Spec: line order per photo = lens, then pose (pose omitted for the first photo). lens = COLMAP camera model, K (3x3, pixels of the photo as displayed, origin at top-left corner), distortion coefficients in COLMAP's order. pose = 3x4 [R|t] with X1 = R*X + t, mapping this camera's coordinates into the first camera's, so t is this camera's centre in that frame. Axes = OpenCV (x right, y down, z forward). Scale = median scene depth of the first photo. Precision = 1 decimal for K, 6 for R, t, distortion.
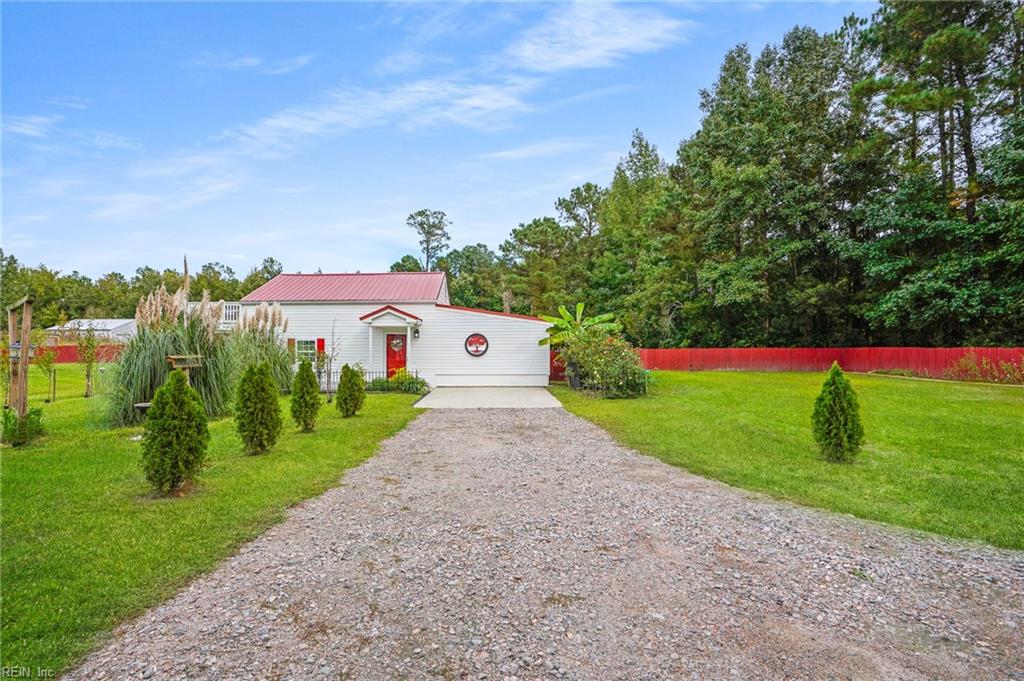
lens RADIAL K [[506.2, 0, 477.3], [0, 506.2, 330.1], [0, 0, 1]] dist [-0.020255, 0.001094]
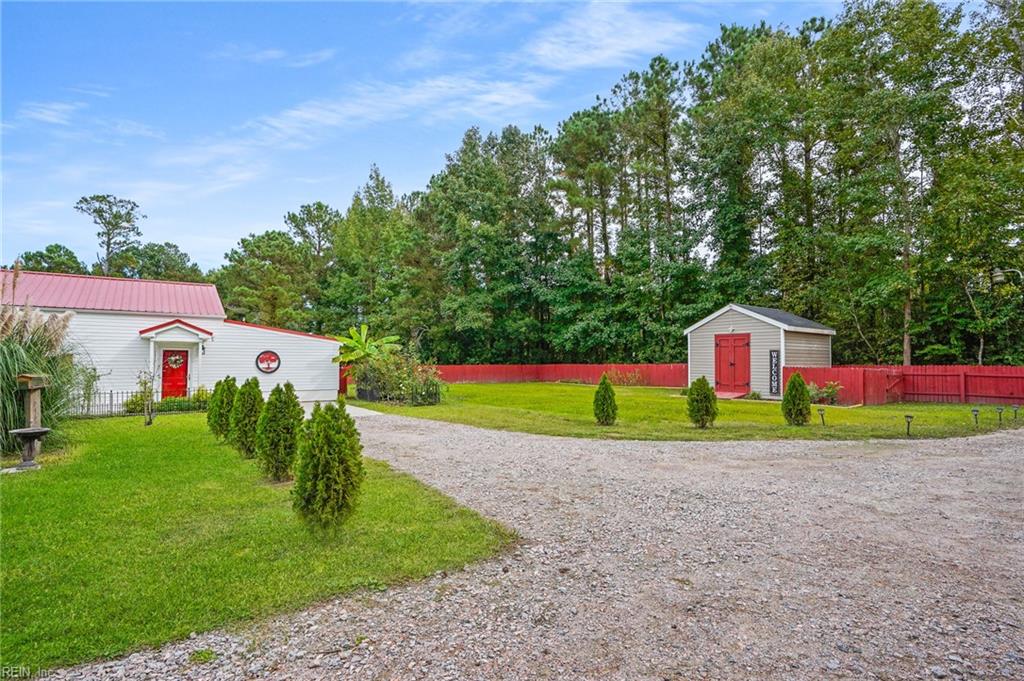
lens RADIAL K [[515.3, 0, 508.1], [0, 515.3, 321.2], [0, 0, 1]] dist [-0.064657, 0.039241]
pose [[0.794096, 0.047964, 0.605897, -0.186836], [-0.017133, 0.998252, -0.056569, -0.002104], [-0.607551, 0.034540, 0.793529, -0.075757]]
